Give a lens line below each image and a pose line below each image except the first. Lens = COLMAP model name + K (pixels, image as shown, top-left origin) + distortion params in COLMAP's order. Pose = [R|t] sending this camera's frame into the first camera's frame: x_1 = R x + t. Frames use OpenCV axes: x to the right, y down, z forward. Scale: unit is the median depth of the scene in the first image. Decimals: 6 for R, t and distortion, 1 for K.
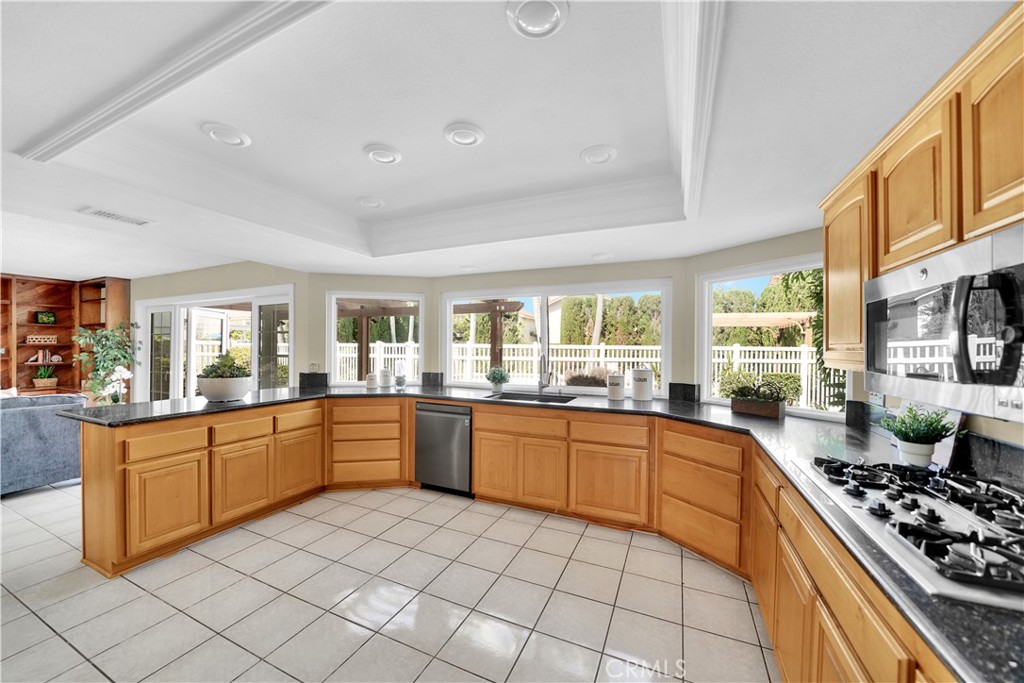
lens RADIAL K [[374.8, 0, 511.0], [0, 374.8, 347.9], [0, 0, 1]] dist [-0.021851, 0.001034]
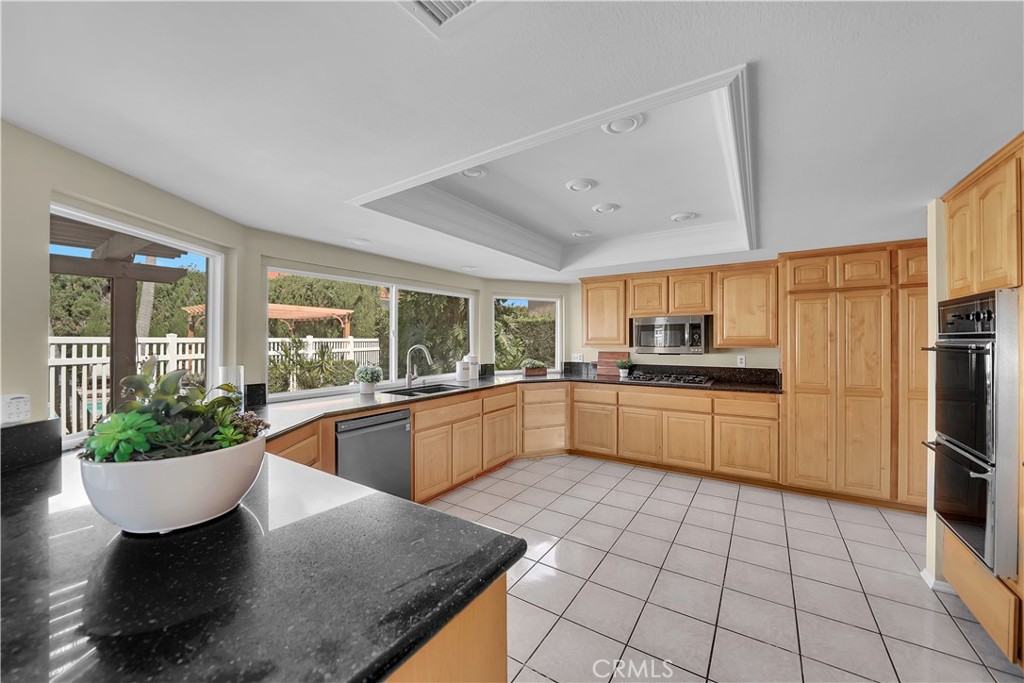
lens RADIAL K [[374.8, 0, 533.4], [0, 374.8, 340.7], [0, 0, 1]] dist [-0.021851, 0.001034]
pose [[0.138011, -0.011413, 0.990365, -0.327581], [0.005123, 0.999928, 0.010809, -0.004241], [-0.990417, 0.003582, 0.138060, 0.202860]]
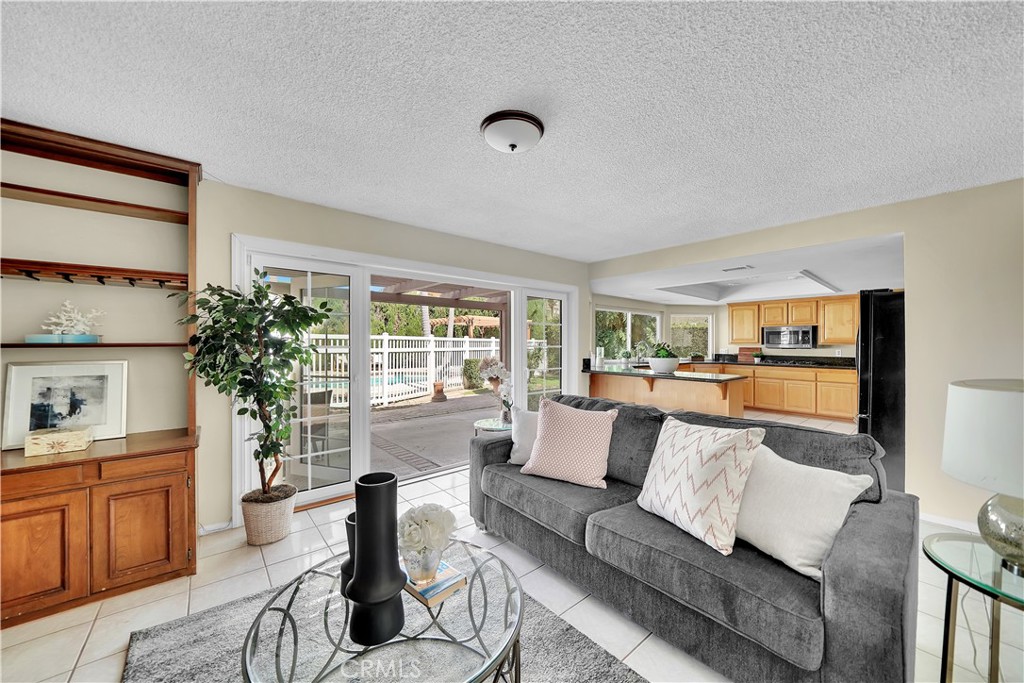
lens RADIAL K [[374.8, 0, 507.0], [0, 374.8, 341.2], [0, 0, 1]] dist [-0.021851, 0.001034]
pose [[0.455332, -0.001919, 0.890320, -0.737774], [-0.000575, 0.999997, 0.002450, 0.000406], [-0.890322, -0.001628, 0.455329, 0.262637]]
